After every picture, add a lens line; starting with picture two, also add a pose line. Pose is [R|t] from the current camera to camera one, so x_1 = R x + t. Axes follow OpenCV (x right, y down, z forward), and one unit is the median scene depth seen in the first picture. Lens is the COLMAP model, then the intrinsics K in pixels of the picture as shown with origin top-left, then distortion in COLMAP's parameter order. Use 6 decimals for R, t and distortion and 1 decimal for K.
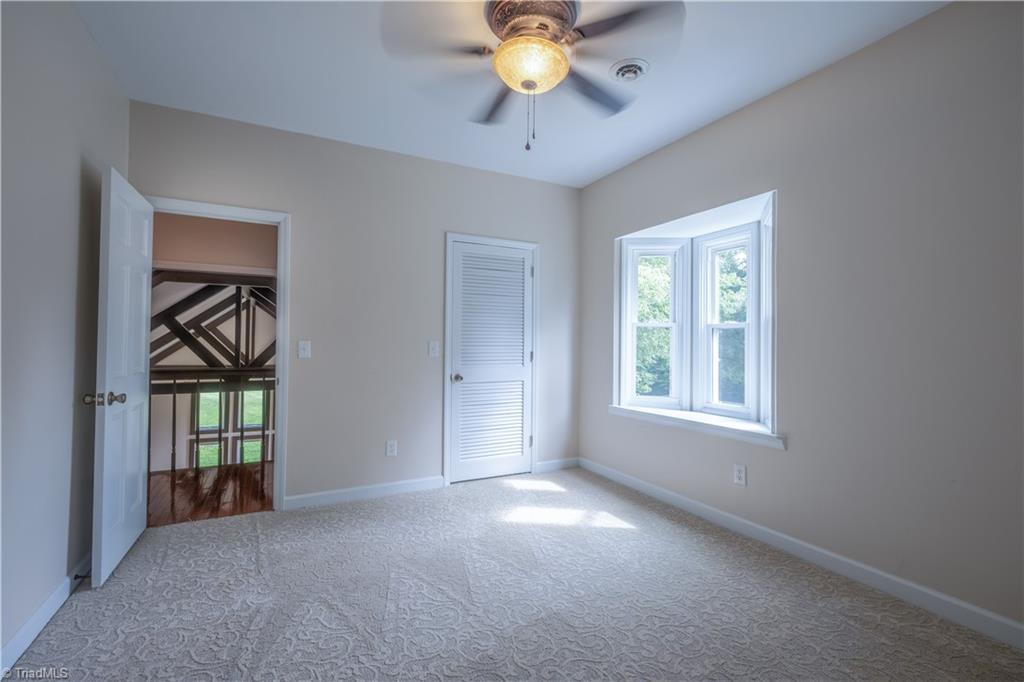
lens RADIAL K [[450.0, 0, 510.4], [0, 450.0, 335.0], [0, 0, 1]] dist [-0.003021, 0.000201]
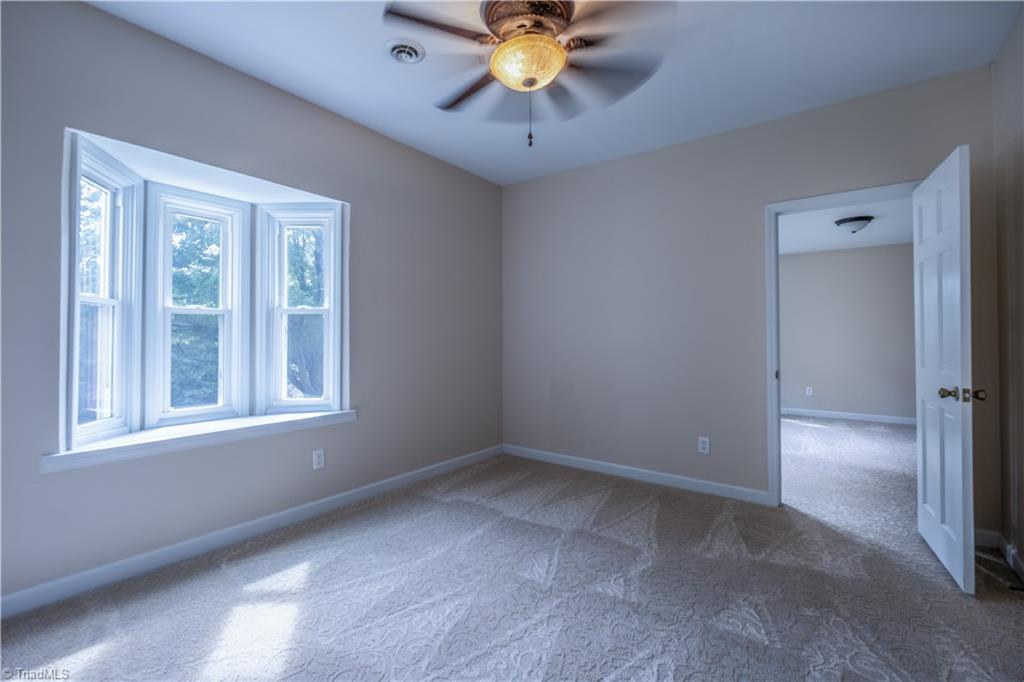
lens RADIAL K [[450.0, 0, 510.4], [0, 450.0, 335.0], [0, 0, 1]] dist [-0.003021, 0.000201]
pose [[-0.417105, -0.004106, 0.908849, -0.534033], [-0.016973, 0.999851, -0.003273, 0.017725], [-0.908700, -0.016791, -0.417112, 0.897963]]
